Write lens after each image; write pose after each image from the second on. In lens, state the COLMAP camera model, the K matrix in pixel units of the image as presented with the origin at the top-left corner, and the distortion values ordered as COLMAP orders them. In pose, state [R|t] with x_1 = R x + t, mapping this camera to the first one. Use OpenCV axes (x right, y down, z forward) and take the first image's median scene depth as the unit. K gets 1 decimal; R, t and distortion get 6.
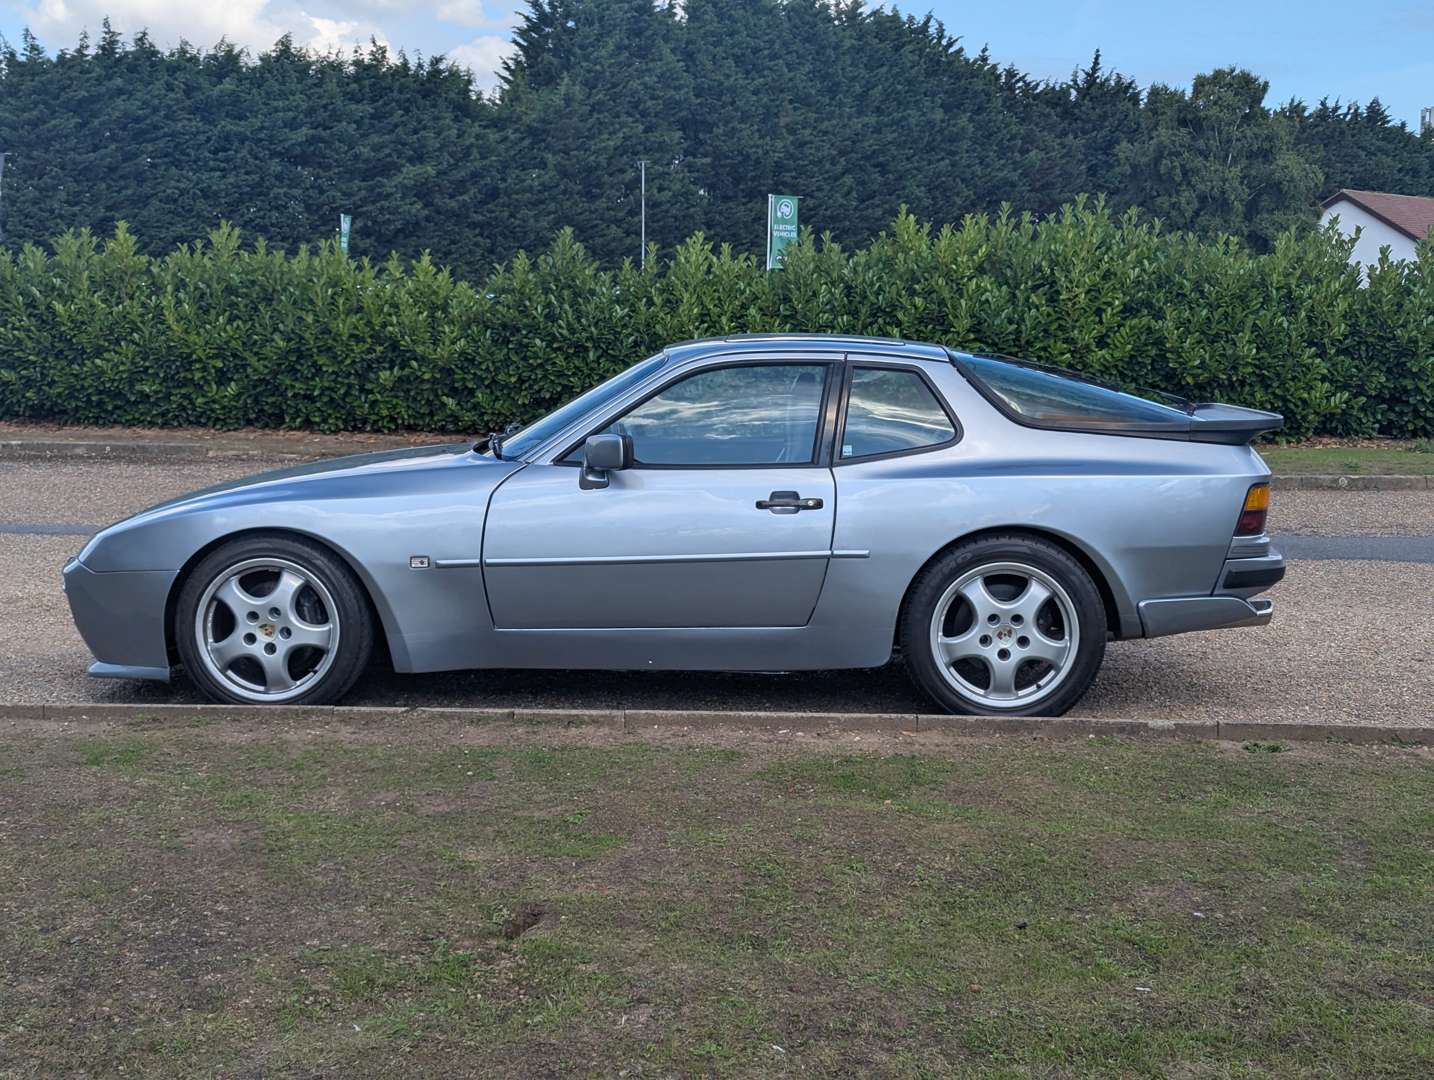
lens RADIAL K [[2013.3, 0, 717.0], [0, 2013.3, 540.0], [0, 0, 1]] dist [0.148908, -0.398330]
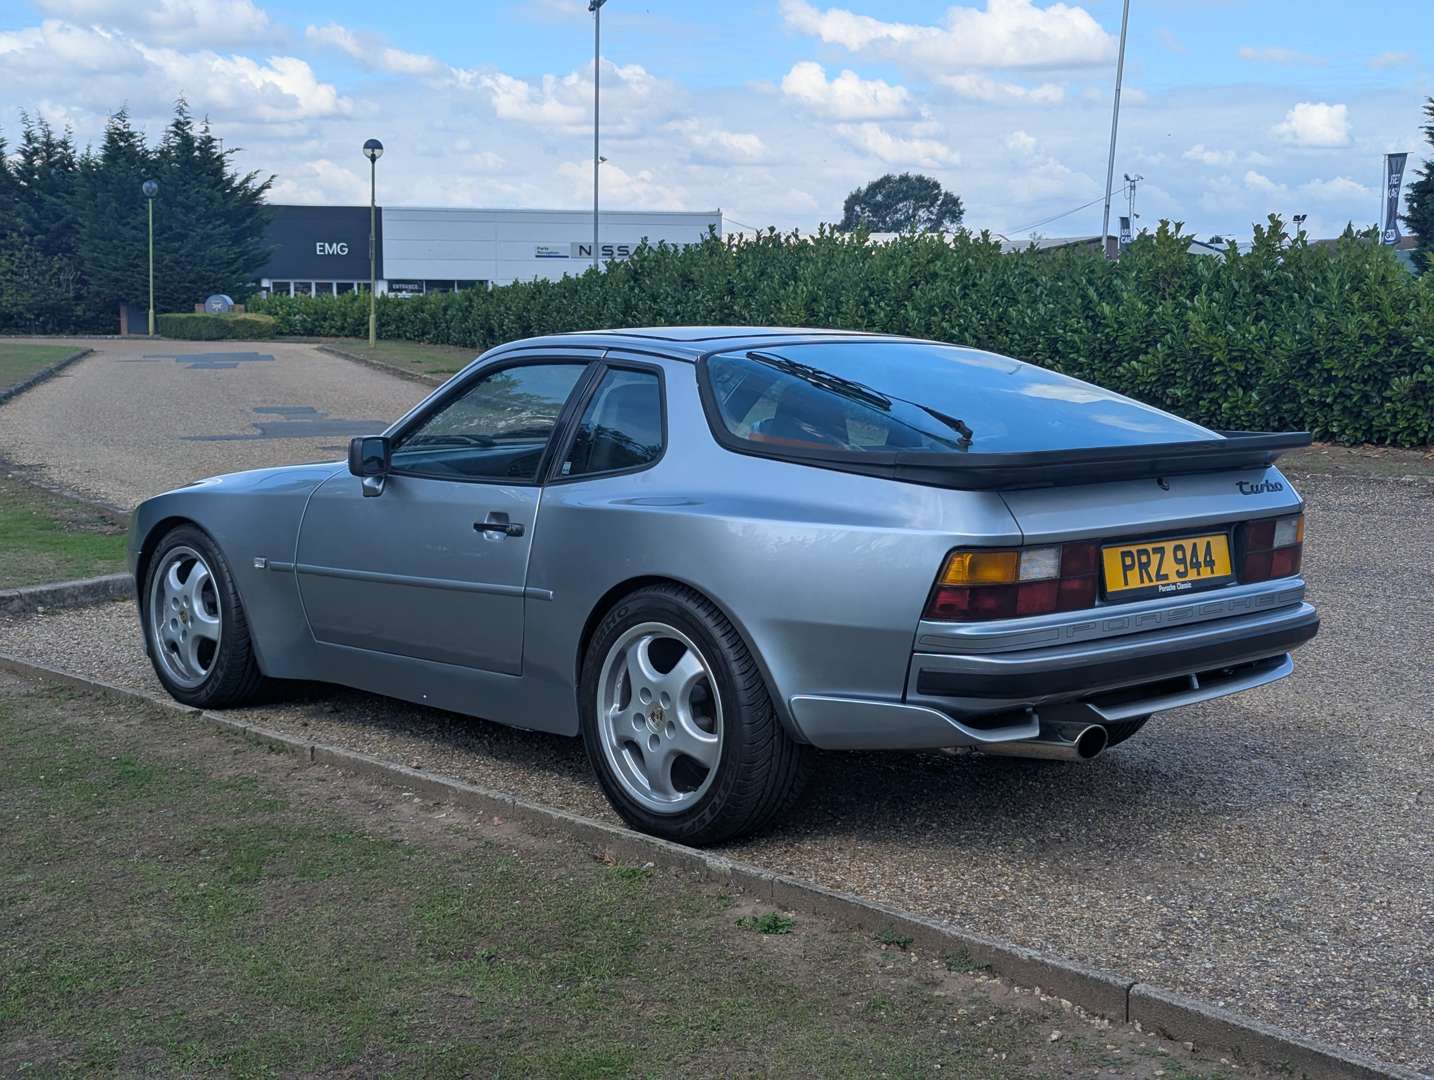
lens RADIAL K [[2013.3, 0, 717.0], [0, 2013.3, 540.0], [0, 0, 1]] dist [0.148908, -0.398330]
pose [[0.716188, 0.073762, -0.693998, 0.244538], [-0.075731, 0.996741, 0.027788, -0.015380], [0.693786, 0.032656, 0.719440, 0.165052]]
